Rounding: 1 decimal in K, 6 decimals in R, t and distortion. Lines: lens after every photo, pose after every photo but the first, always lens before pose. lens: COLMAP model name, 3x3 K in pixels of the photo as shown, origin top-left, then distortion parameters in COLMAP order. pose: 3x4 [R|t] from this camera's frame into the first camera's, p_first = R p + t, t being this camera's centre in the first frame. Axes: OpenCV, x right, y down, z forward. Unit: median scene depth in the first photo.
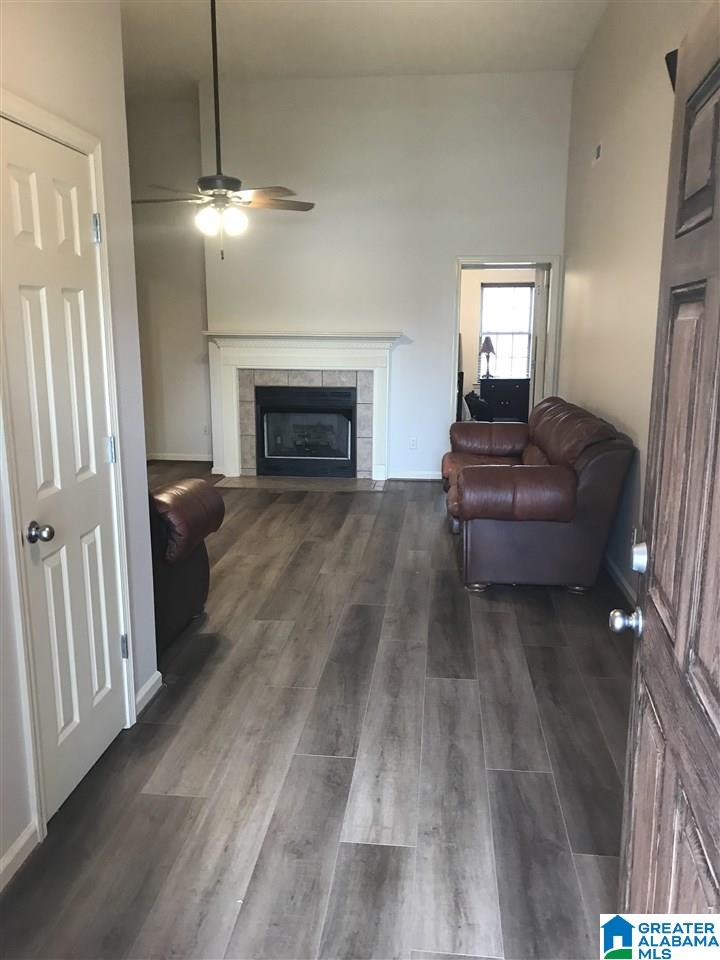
lens RADIAL K [[791.2, 0, 363.6], [0, 791.2, 479.5], [0, 0, 1]] dist [0.042677, -0.001299]
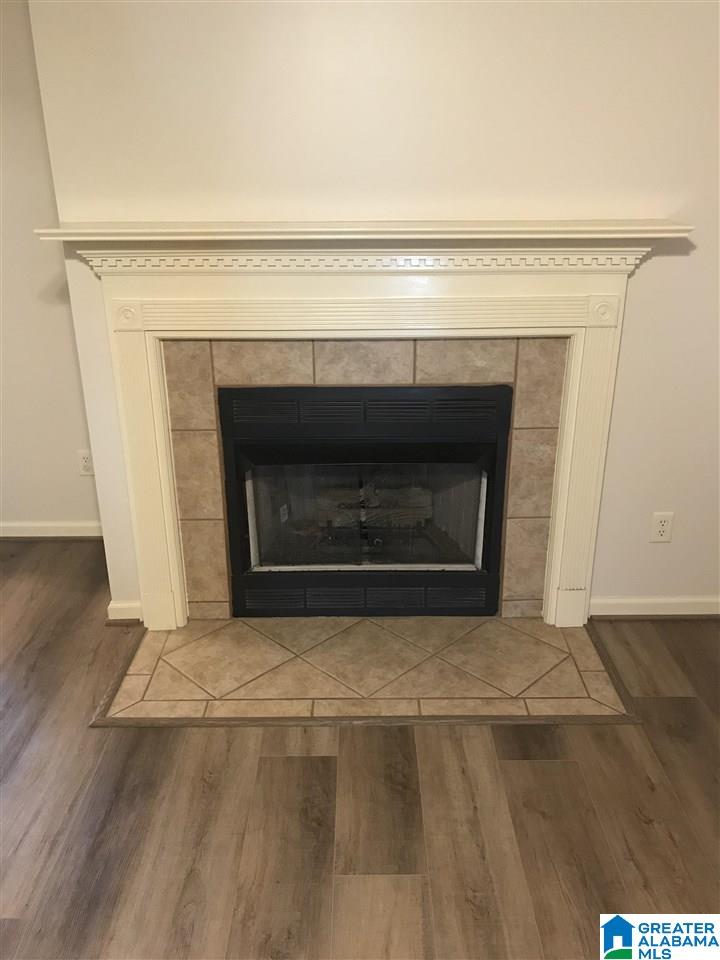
lens RADIAL K [[791.2, 0, 354.3], [0, 791.2, 482.3], [0, 0, 1]] dist [0.042677, -0.001299]
pose [[0.994248, -0.050253, 0.094585, -0.112032], [0.032808, 0.983541, 0.177683, -0.135993], [-0.101957, -0.173557, 0.979532, 0.649653]]
